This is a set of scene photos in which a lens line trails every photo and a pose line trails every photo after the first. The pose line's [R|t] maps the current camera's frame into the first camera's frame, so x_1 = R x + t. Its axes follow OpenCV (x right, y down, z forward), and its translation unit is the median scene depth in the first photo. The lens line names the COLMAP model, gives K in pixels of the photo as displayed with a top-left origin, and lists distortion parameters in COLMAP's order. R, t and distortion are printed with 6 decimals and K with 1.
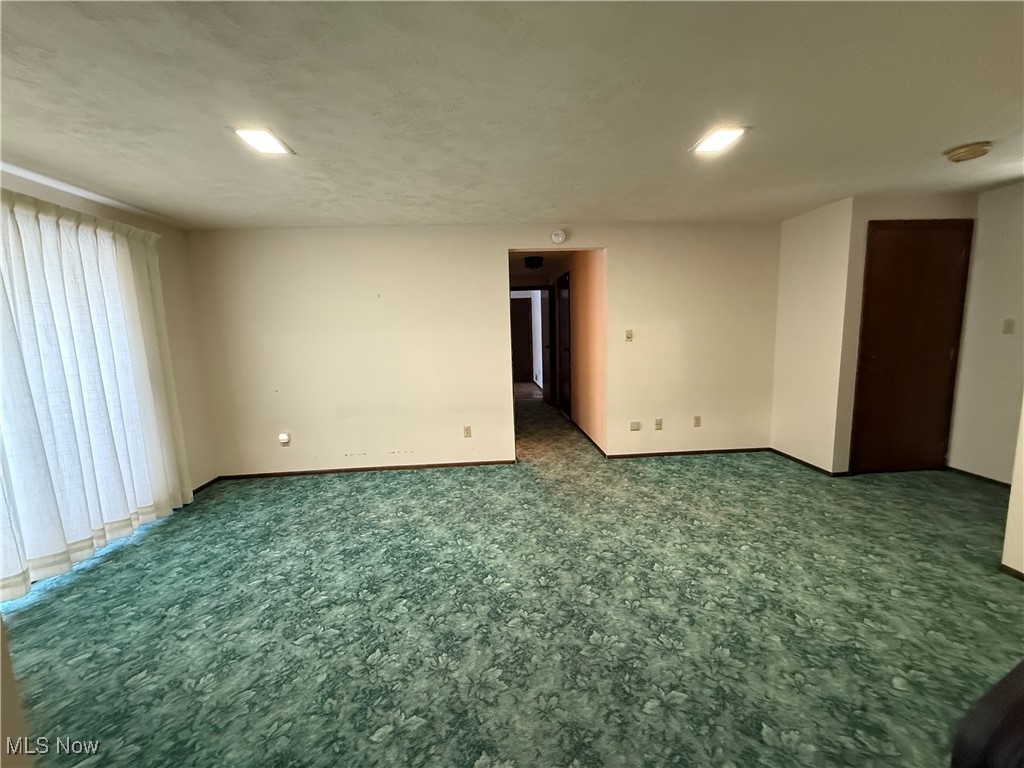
lens RADIAL K [[418.8, 0, 566.2], [0, 418.8, 388.7], [0, 0, 1]] dist [-0.012828, -0.000001]
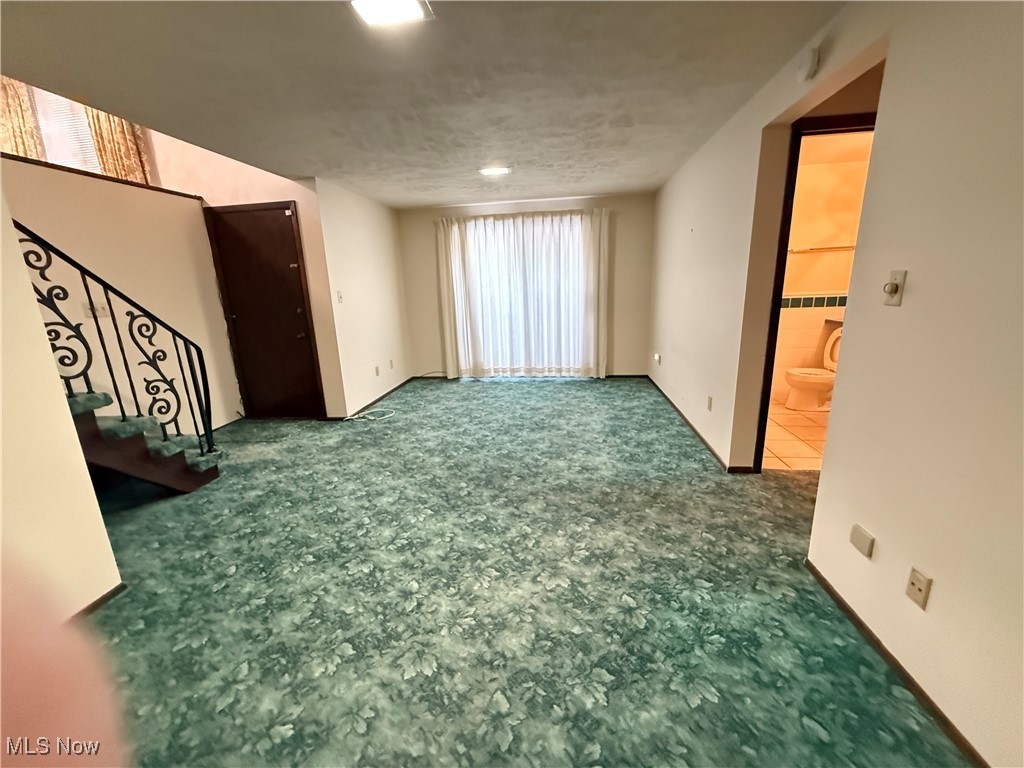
lens RADIAL K [[417.1, 0, 512.0], [0, 417.1, 384.0], [0, 0, 1]] dist [-0.011822, -0.000128]
pose [[-0.290687, 0.271491, -0.917493, 0.988679], [-0.090652, 0.946772, 0.308877, -0.252790], [0.952514, 0.172960, -0.250603, 1.289951]]
